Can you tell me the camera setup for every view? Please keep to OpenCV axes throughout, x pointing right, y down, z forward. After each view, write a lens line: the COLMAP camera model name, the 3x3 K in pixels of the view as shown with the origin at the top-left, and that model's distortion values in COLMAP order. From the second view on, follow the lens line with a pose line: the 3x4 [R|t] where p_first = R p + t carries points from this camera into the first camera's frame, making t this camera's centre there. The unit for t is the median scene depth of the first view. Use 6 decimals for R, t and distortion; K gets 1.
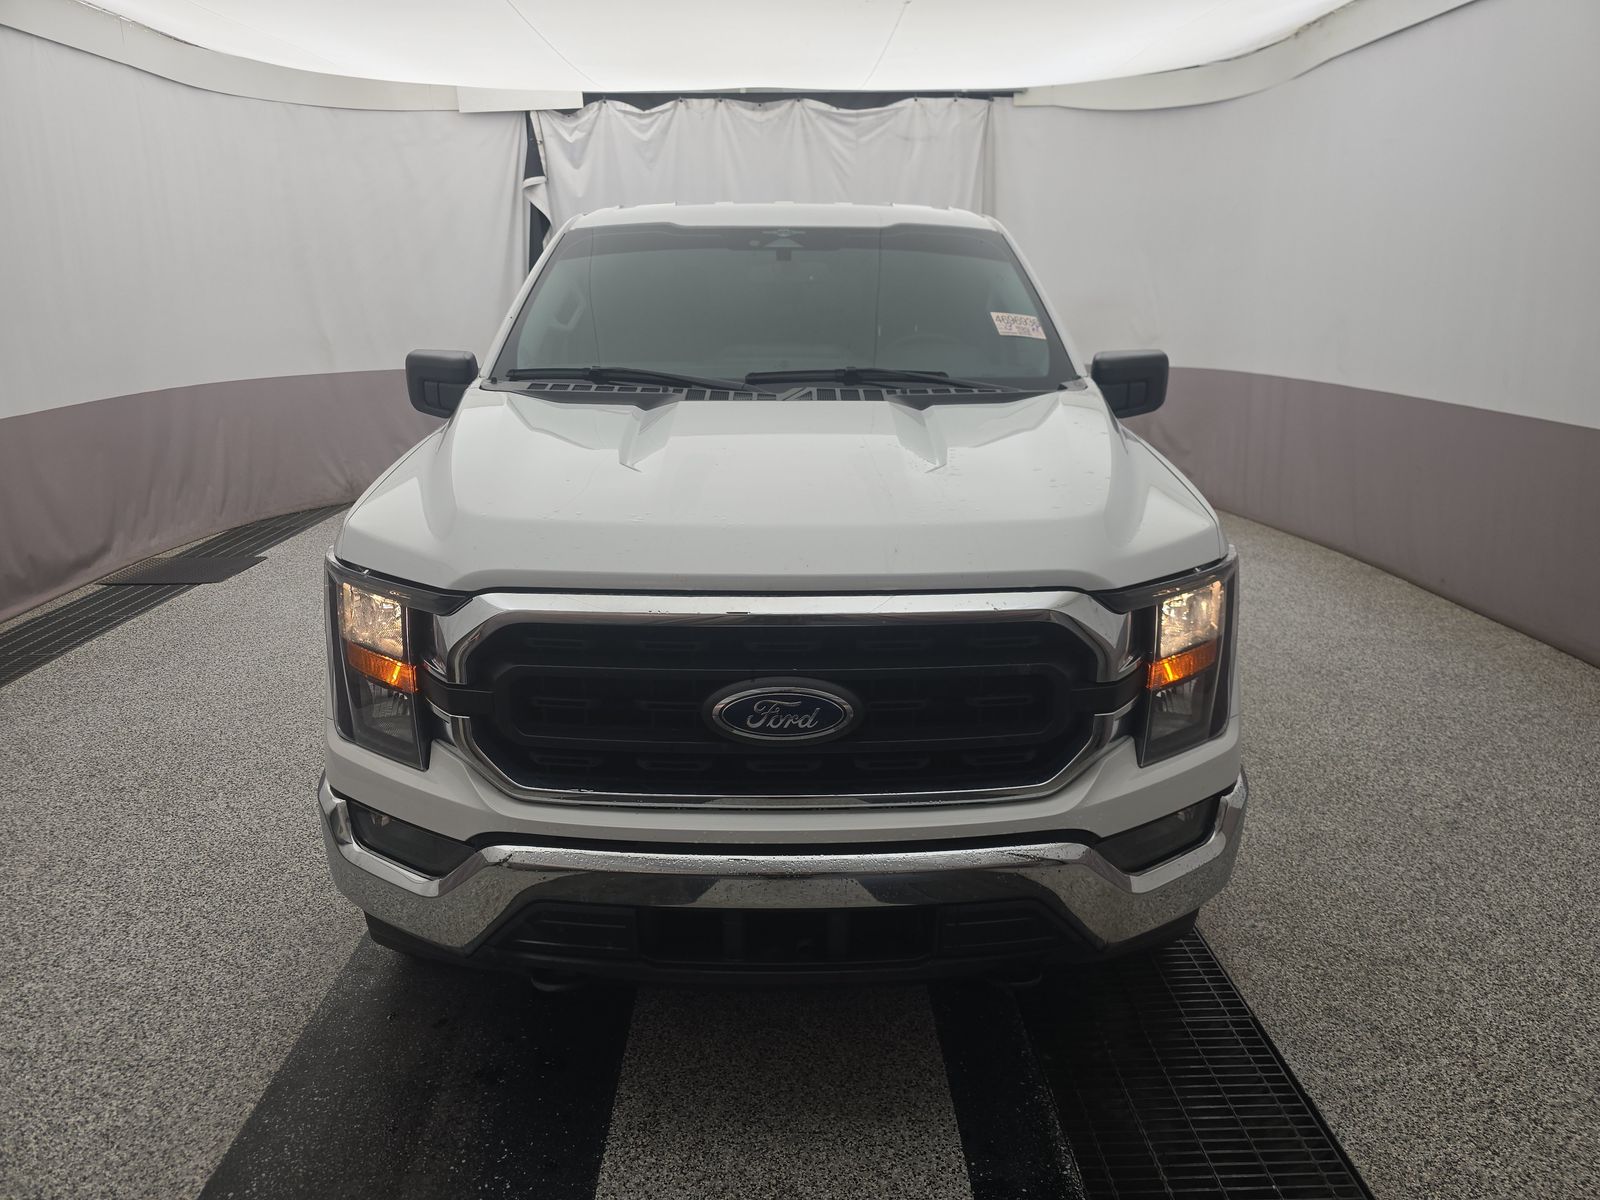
lens RADIAL K [[1068.9, 0, 784.1], [0, 1068.9, 612.8], [0, 0, 1]] dist [0.047646, -0.039312]
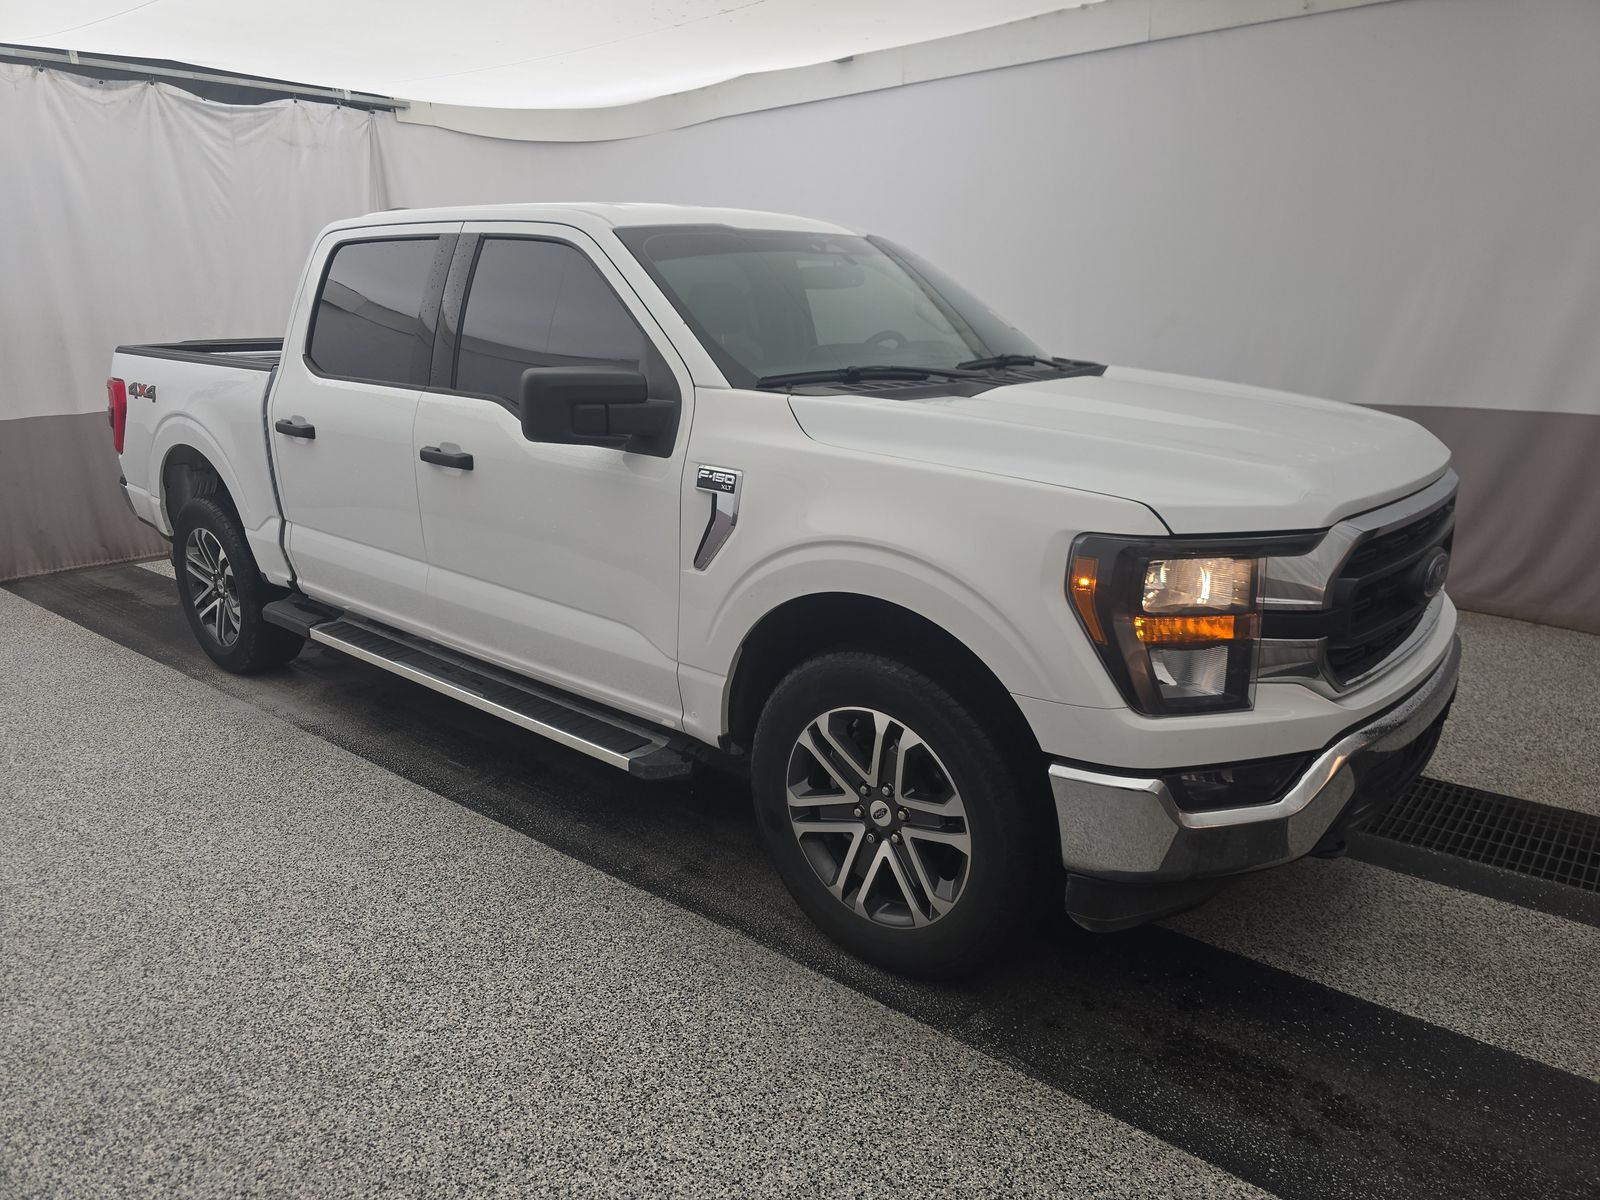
lens RADIAL K [[1075.7, 0, 800.0], [0, 1075.7, 600.0], [0, 0, 1]] dist [0.047580, -0.031630]
pose [[0.666400, -0.205610, 0.716684, -0.331561], [0.232486, 0.970604, 0.062284, -0.033217], [-0.708422, 0.125113, 0.694611, 0.126244]]
